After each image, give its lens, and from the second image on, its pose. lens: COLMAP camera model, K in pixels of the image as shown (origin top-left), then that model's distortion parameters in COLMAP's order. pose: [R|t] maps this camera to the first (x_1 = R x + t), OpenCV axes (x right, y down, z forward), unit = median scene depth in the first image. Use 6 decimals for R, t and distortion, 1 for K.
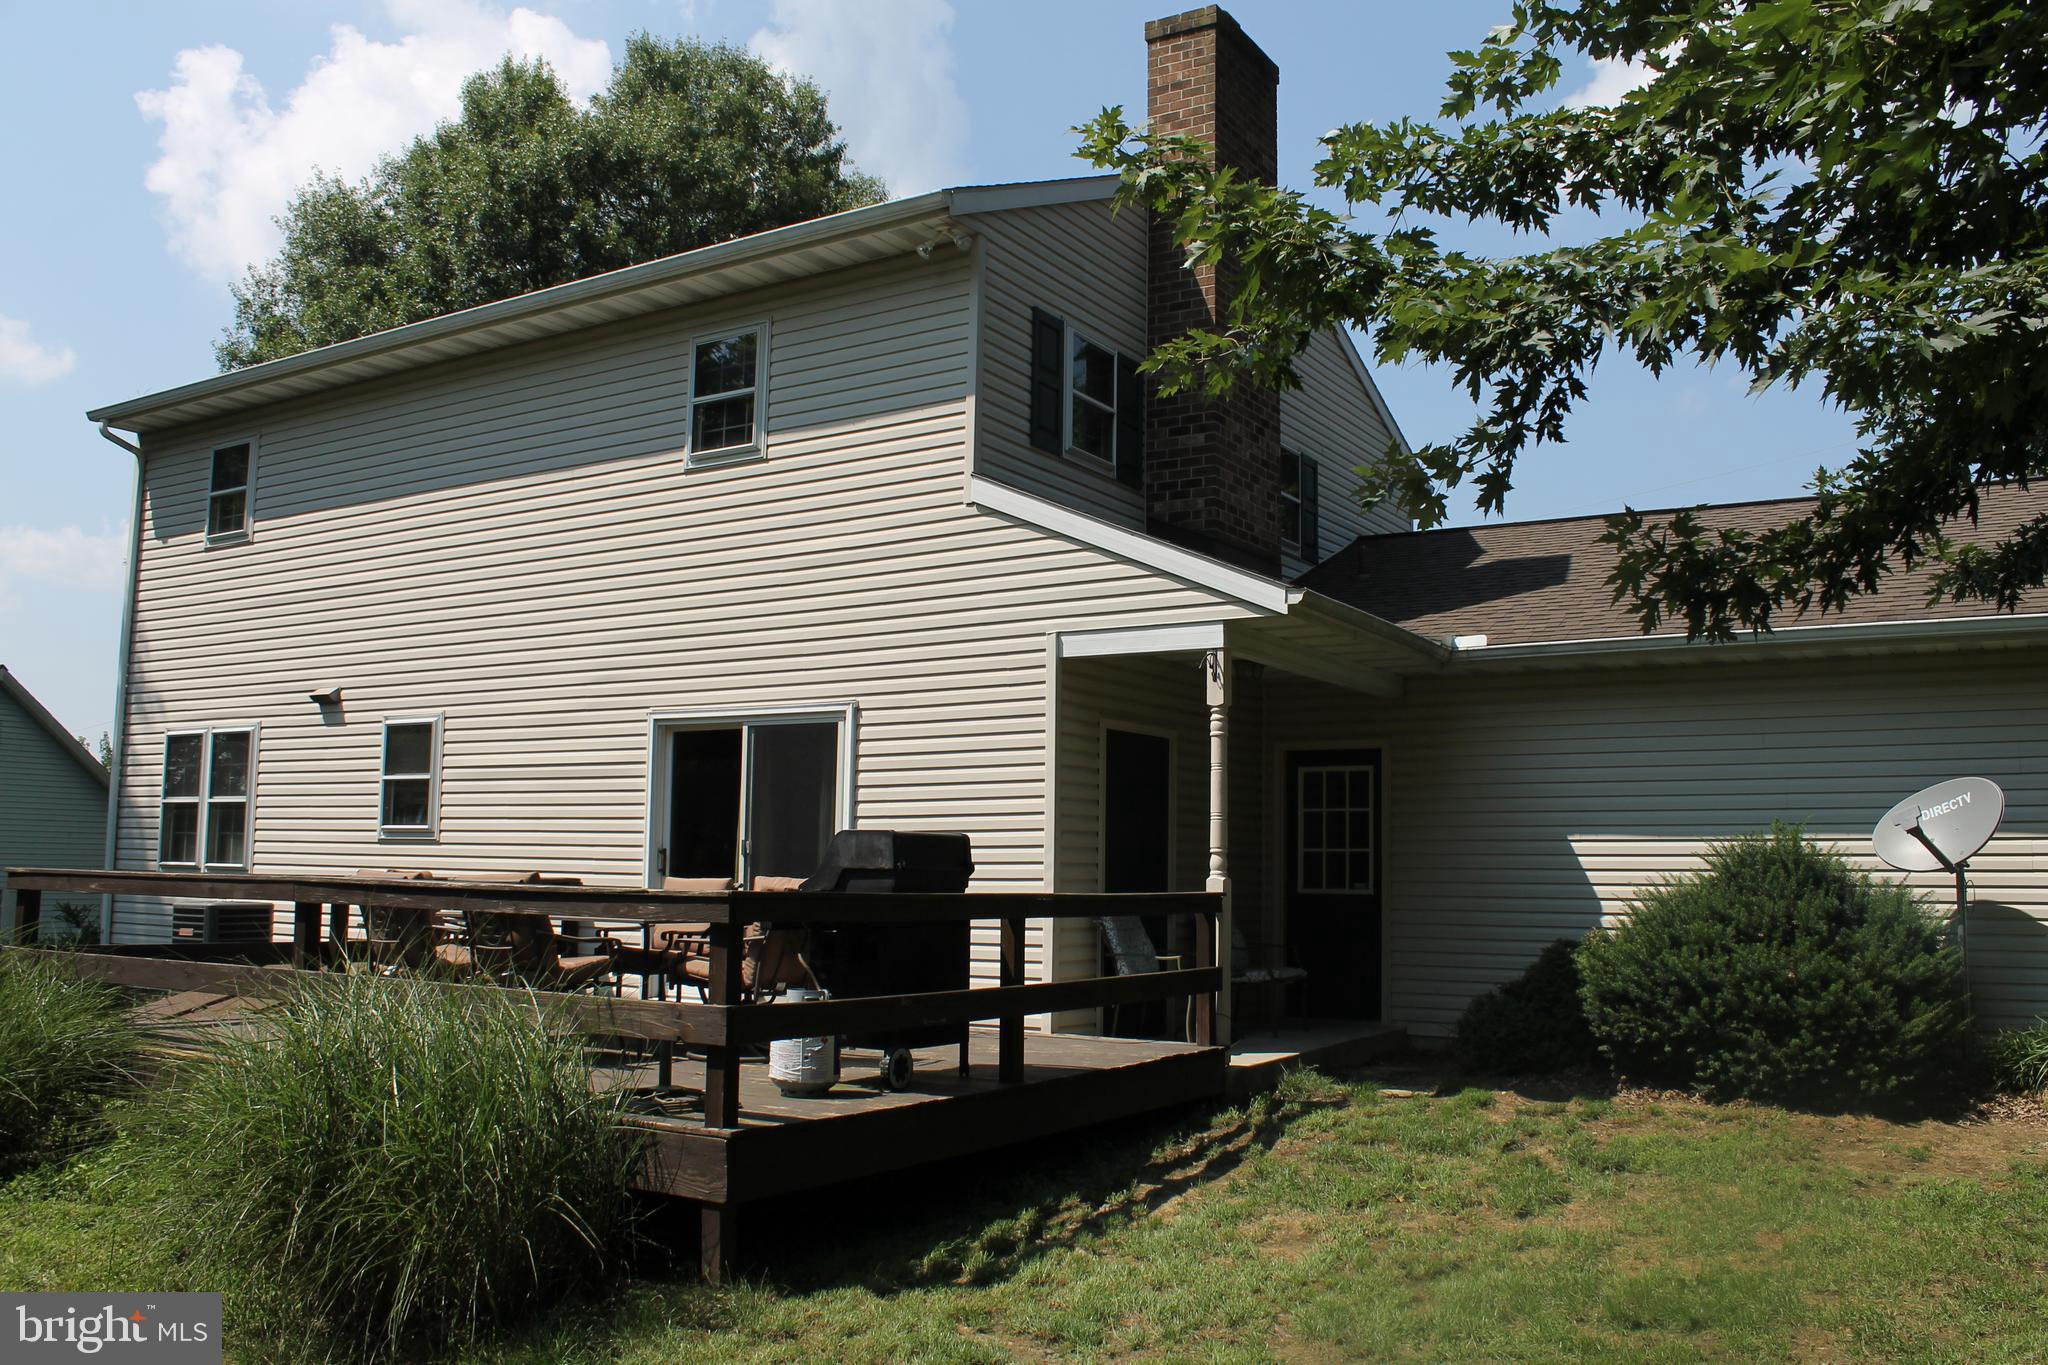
lens RADIAL K [[1712.7, 0, 1024.0], [0, 1712.7, 682.5], [0, 0, 1]] dist [-0.120783, 0.001761]
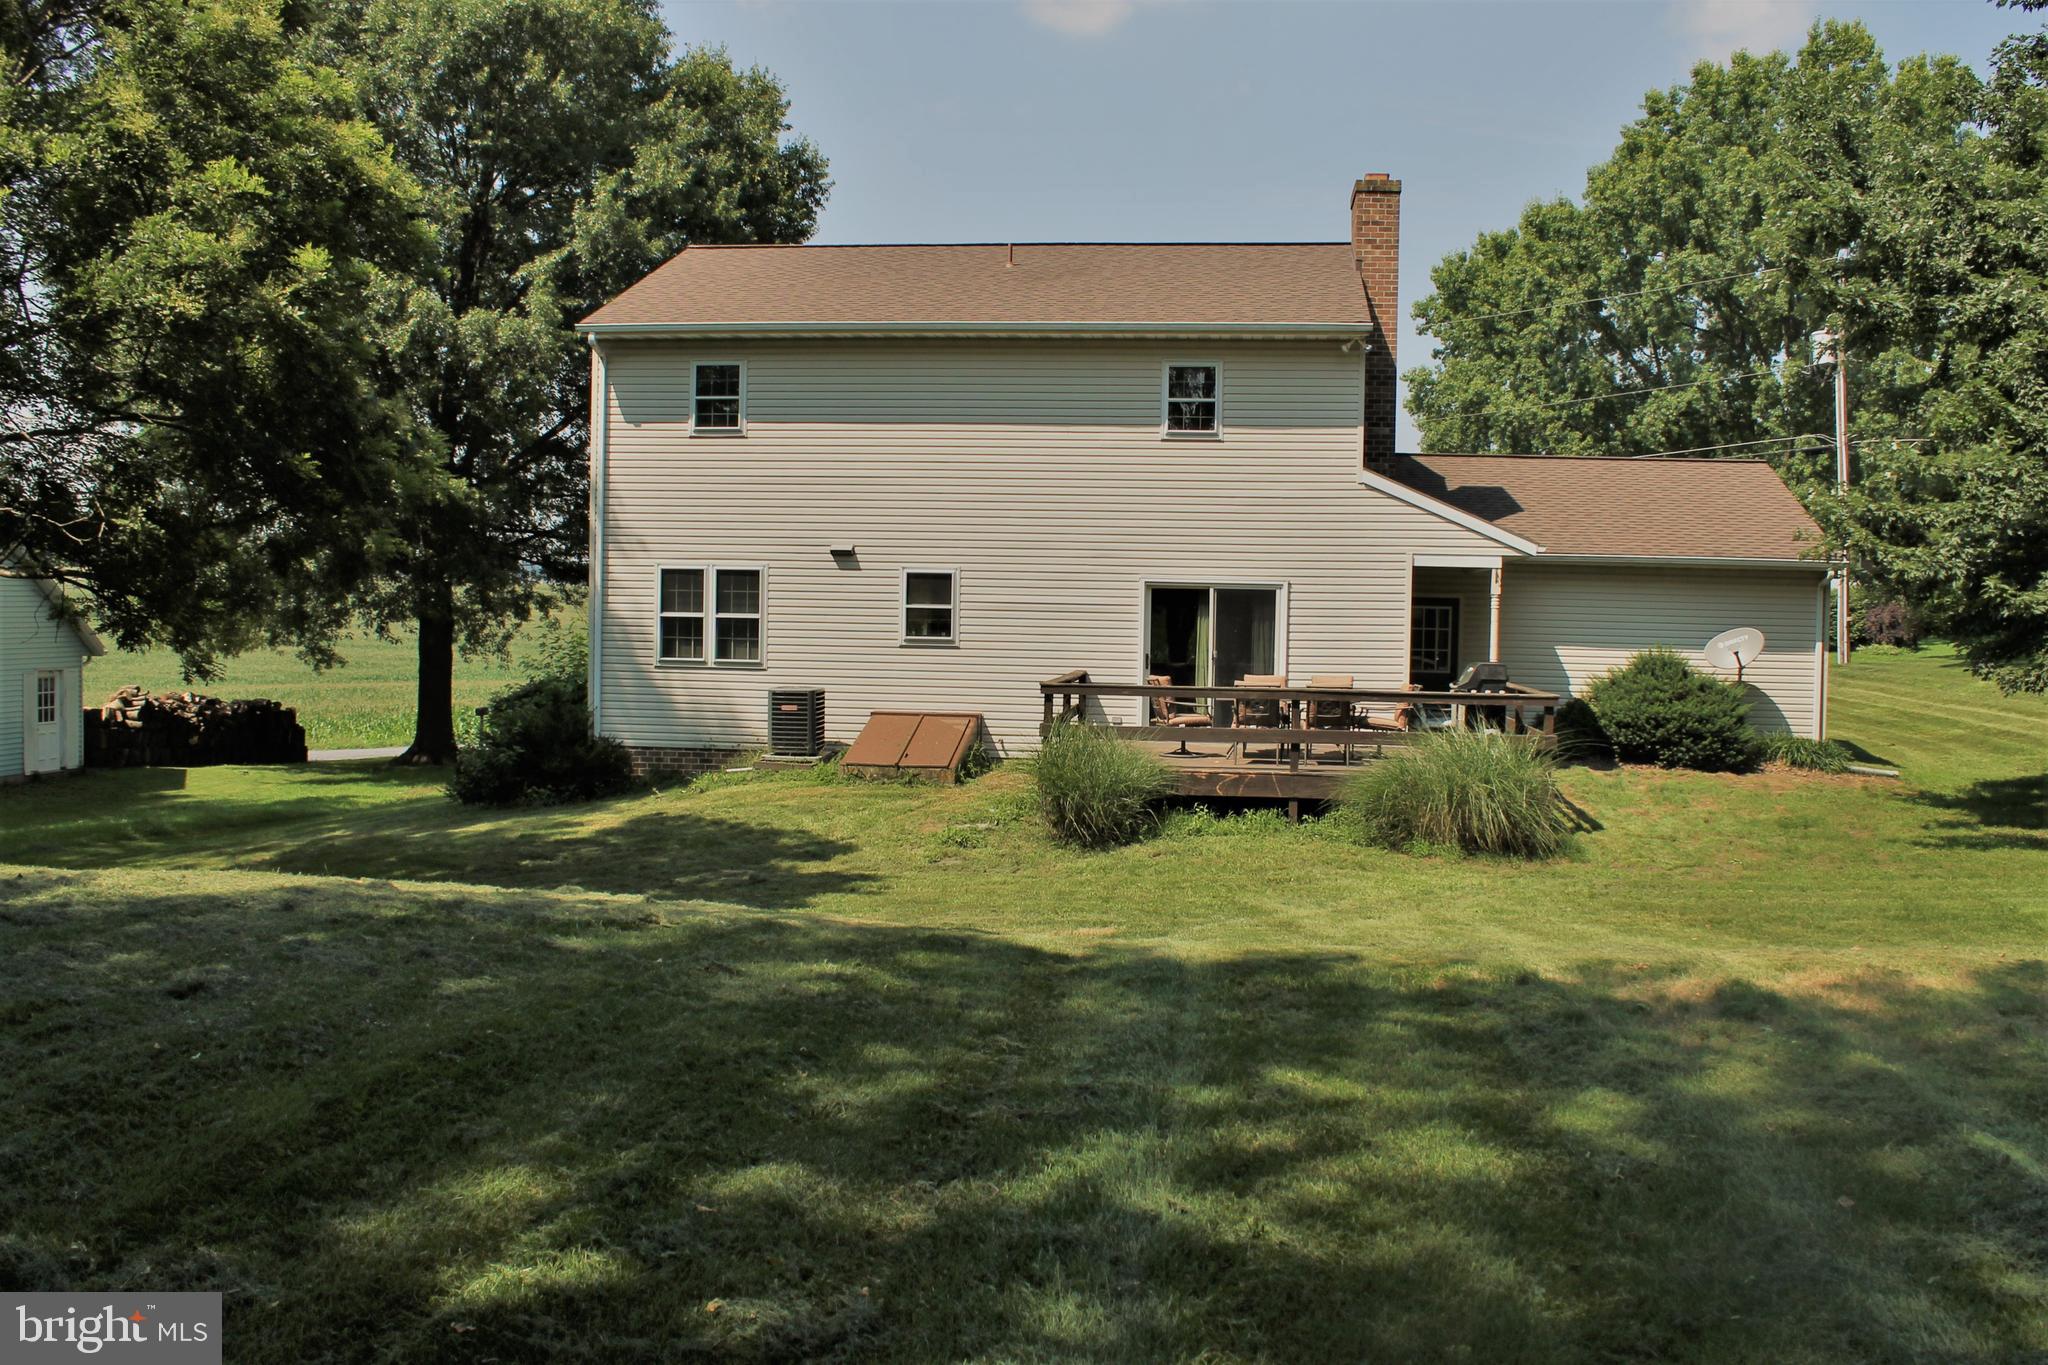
lens RADIAL K [[1712.7, 0, 1024.0], [0, 1712.7, 682.5], [0, 0, 1]] dist [-0.120783, 0.001761]
pose [[0.911546, -0.016458, 0.410869, -1.101883], [-0.051952, 0.986582, 0.154778, -0.148982], [-0.407903, -0.162432, 0.898460, -0.586671]]
